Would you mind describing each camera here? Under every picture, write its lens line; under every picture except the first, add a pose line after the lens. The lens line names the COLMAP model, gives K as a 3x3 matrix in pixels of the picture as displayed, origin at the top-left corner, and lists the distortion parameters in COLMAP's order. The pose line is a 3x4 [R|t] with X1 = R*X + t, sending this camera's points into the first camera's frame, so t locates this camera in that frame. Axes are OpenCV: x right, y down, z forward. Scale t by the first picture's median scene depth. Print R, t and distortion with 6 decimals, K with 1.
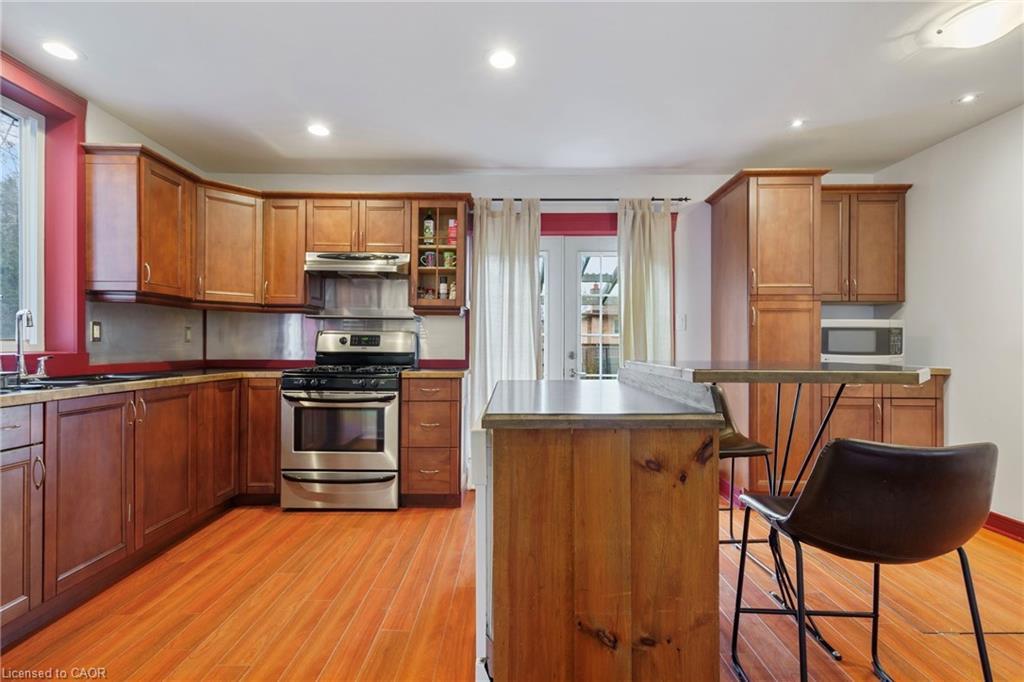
lens RADIAL K [[486.2, 0, 508.5], [0, 486.2, 346.1], [0, 0, 1]] dist [-0.003207, 0.002128]
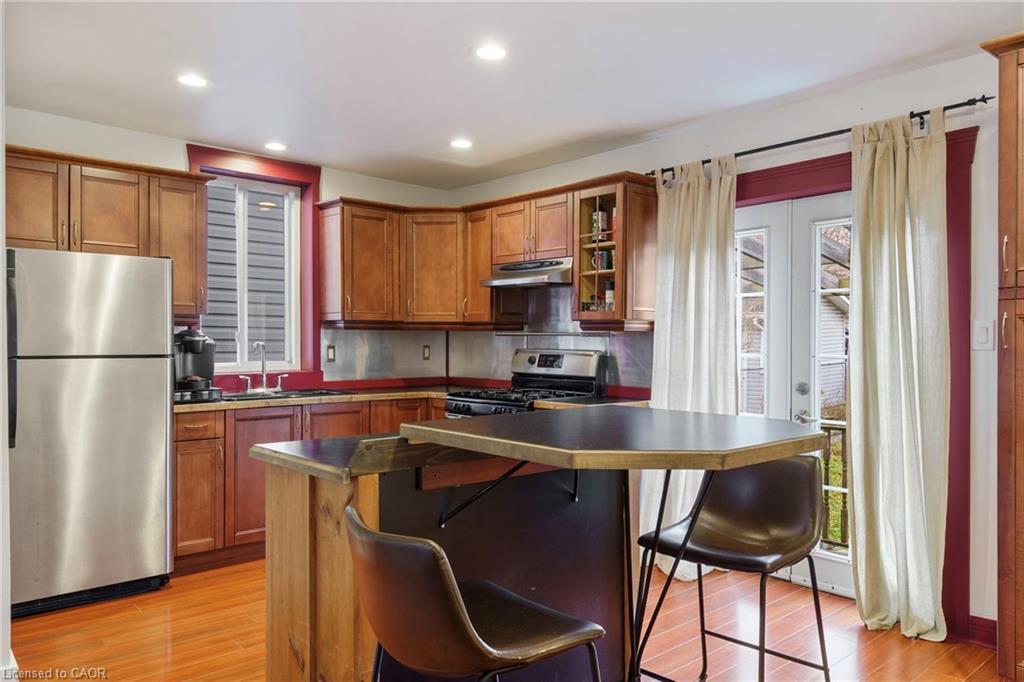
lens RADIAL K [[730.8, 0, 500.6], [0, 730.8, 349.9], [0, 0, 1]] dist [0.007549, 0.002527]
pose [[0.655817, 0.005309, -0.754901, 0.719143], [0.000959, 0.999969, 0.007865, -0.047266], [0.754919, -0.005882, 0.655791, 0.106748]]
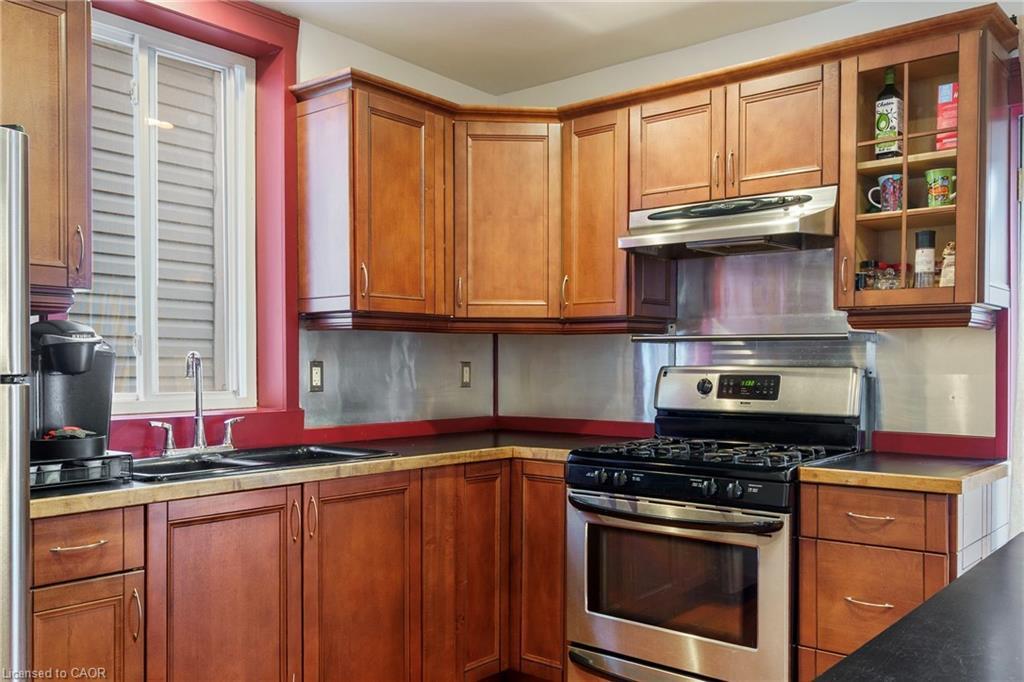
lens RADIAL K [[866.3, 0, 506.8], [0, 866.3, 371.2], [0, 0, 1]] dist [0.007763, 0.001703]
pose [[0.761246, -0.001673, -0.648461, 0.077085], [0.003651, 0.999992, 0.001706, -0.033331], [0.648453, -0.003667, 0.761246, 0.257550]]
